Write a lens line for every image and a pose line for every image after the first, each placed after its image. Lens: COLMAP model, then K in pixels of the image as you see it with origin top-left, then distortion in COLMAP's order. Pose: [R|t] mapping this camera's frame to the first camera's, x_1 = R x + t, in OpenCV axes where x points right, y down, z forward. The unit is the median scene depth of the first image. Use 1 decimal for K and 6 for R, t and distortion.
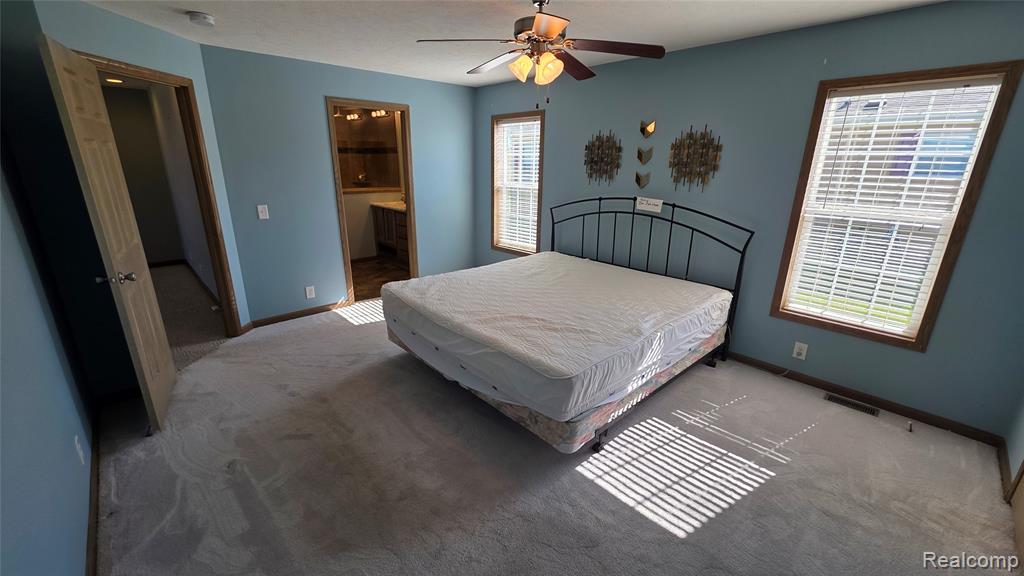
lens RADIAL K [[406.0, 0, 510.4], [0, 406.0, 288.4], [0, 0, 1]] dist [-0.000898, -0.000092]
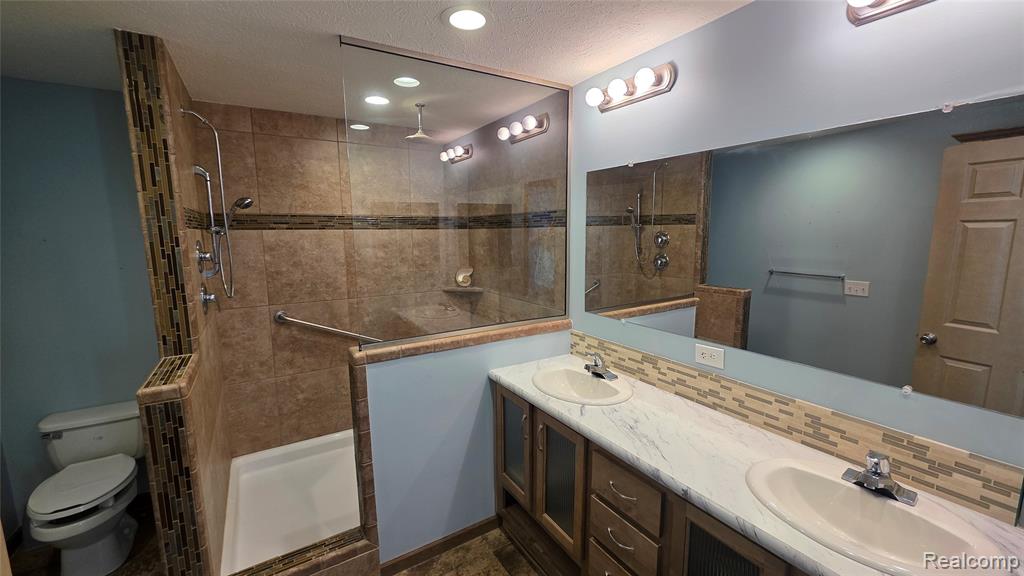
lens RADIAL K [[406.0, 0, 510.4], [0, 406.0, 288.4], [0, 0, 1]] dist [-0.000898, -0.000092]
pose [[0.979505, 0.005646, -0.201343, -0.342375], [-0.037959, 0.986870, -0.156992, -0.296734], [0.197813, 0.161417, 0.966858, 0.877257]]
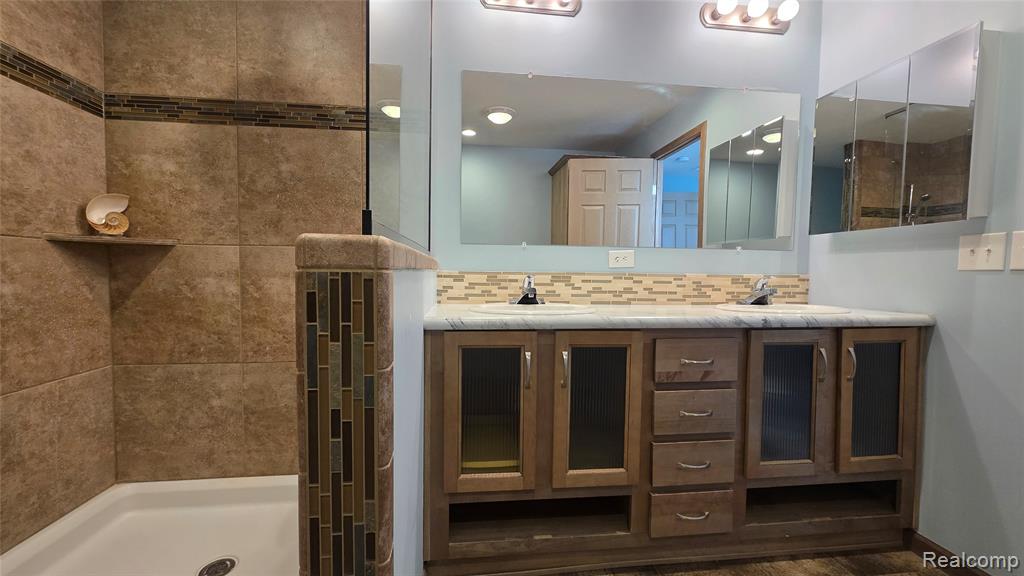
lens RADIAL K [[406.0, 0, 510.4], [0, 406.0, 288.4], [0, 0, 1]] dist [-0.000898, -0.000092]
pose [[0.598462, -0.041378, 0.800082, -0.632558], [0.237829, 0.962823, -0.128102, -0.247291], [-0.765036, 0.266947, 0.586054, 1.113912]]
